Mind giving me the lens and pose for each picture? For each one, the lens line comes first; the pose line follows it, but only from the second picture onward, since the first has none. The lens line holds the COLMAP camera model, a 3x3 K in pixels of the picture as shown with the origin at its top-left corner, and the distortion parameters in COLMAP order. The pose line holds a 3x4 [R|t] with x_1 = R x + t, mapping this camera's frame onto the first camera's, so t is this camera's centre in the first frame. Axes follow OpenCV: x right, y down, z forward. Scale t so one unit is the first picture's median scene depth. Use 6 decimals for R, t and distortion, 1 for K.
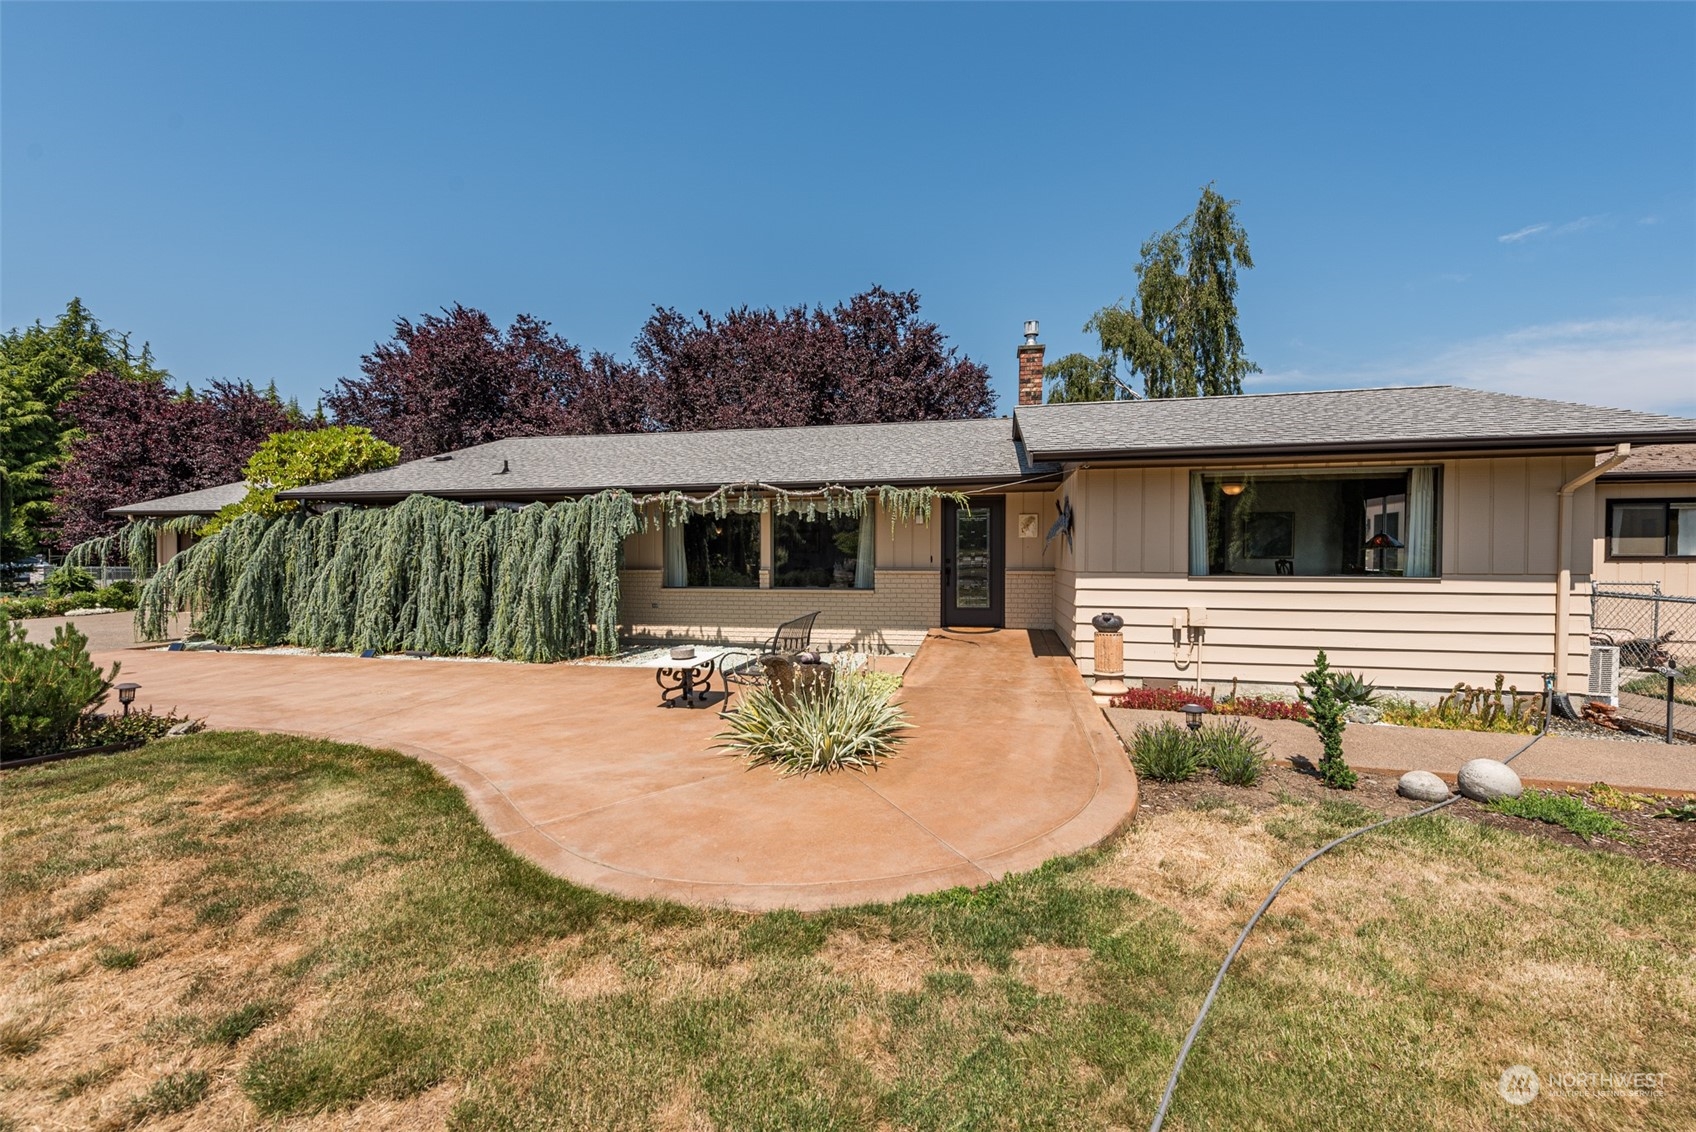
lens RADIAL K [[670.4, 0, 842.7], [0, 670.4, 563.9], [0, 0, 1]] dist [0.002660, -0.000204]
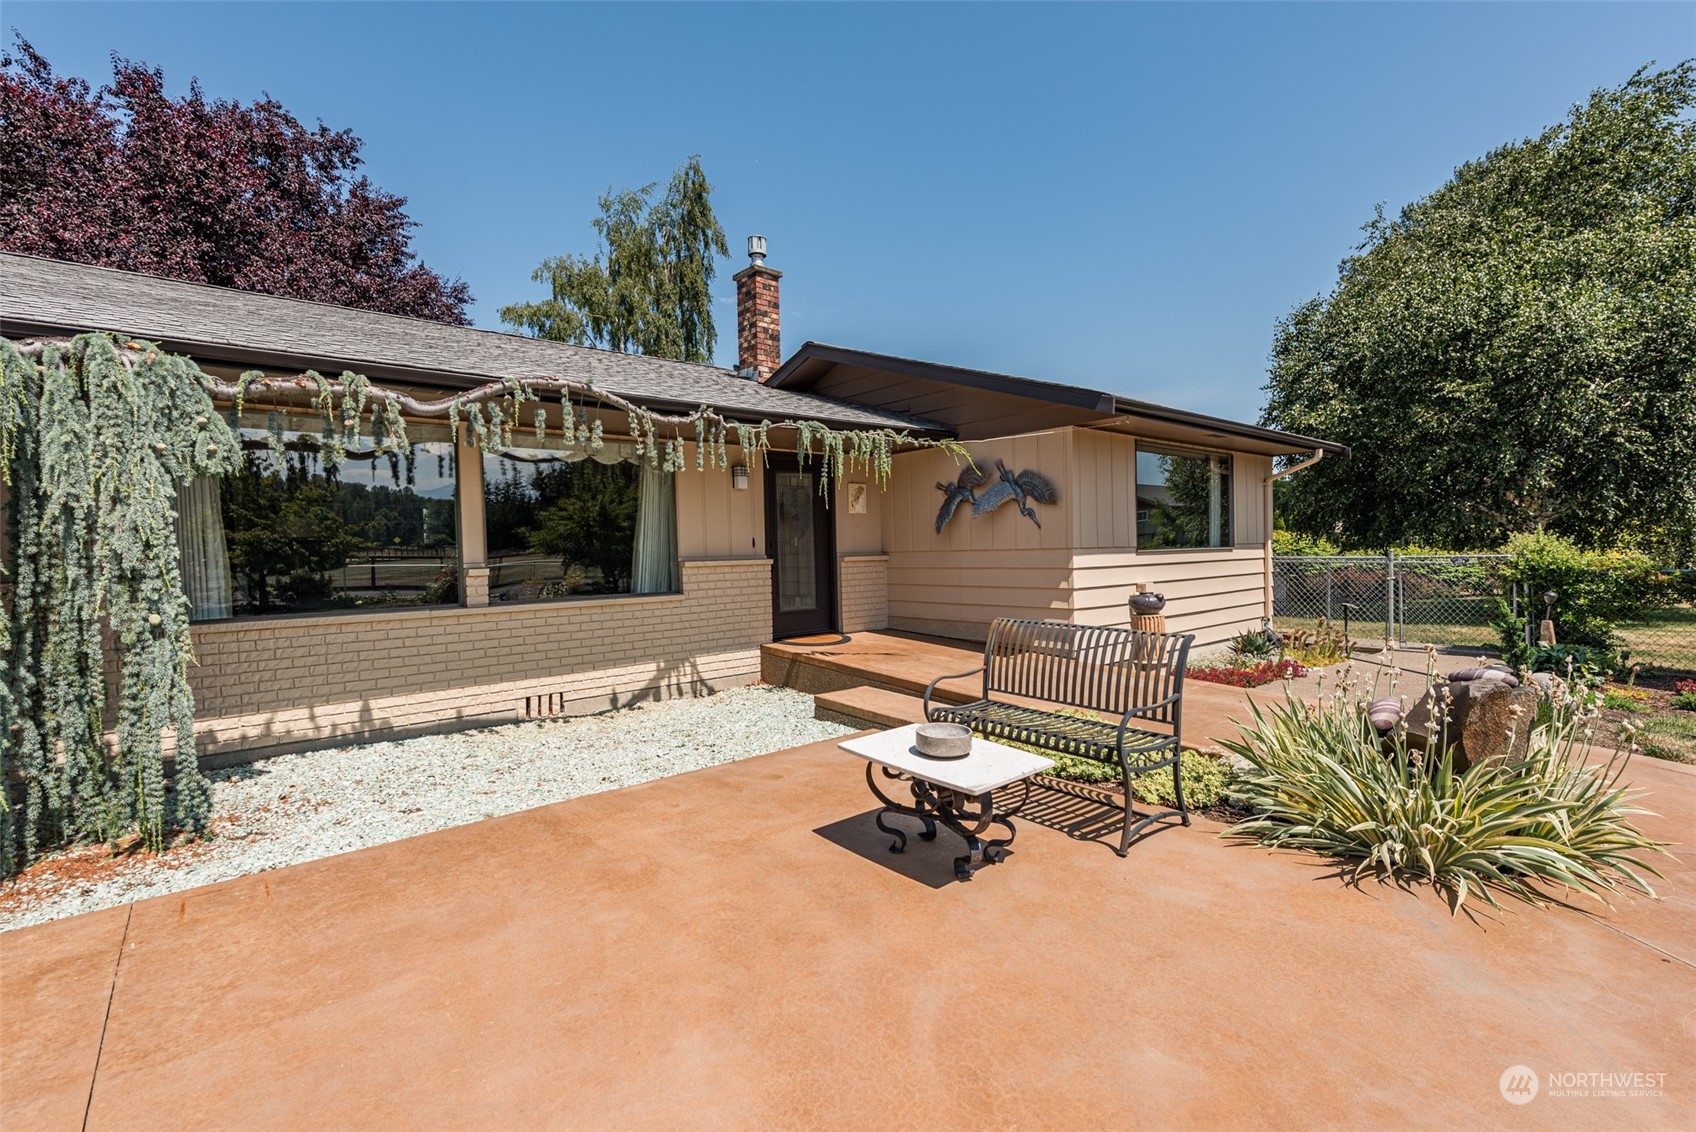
lens RADIAL K [[746.7, 0, 846.6], [0, 746.7, 565.5], [0, 0, 1]] dist [0.005360, -0.000011]
pose [[0.614120, -0.029215, 0.788672, -0.397574], [0.033408, 0.999381, 0.011006, 0.010177], [-0.788506, 0.019589, 0.614716, 0.461306]]
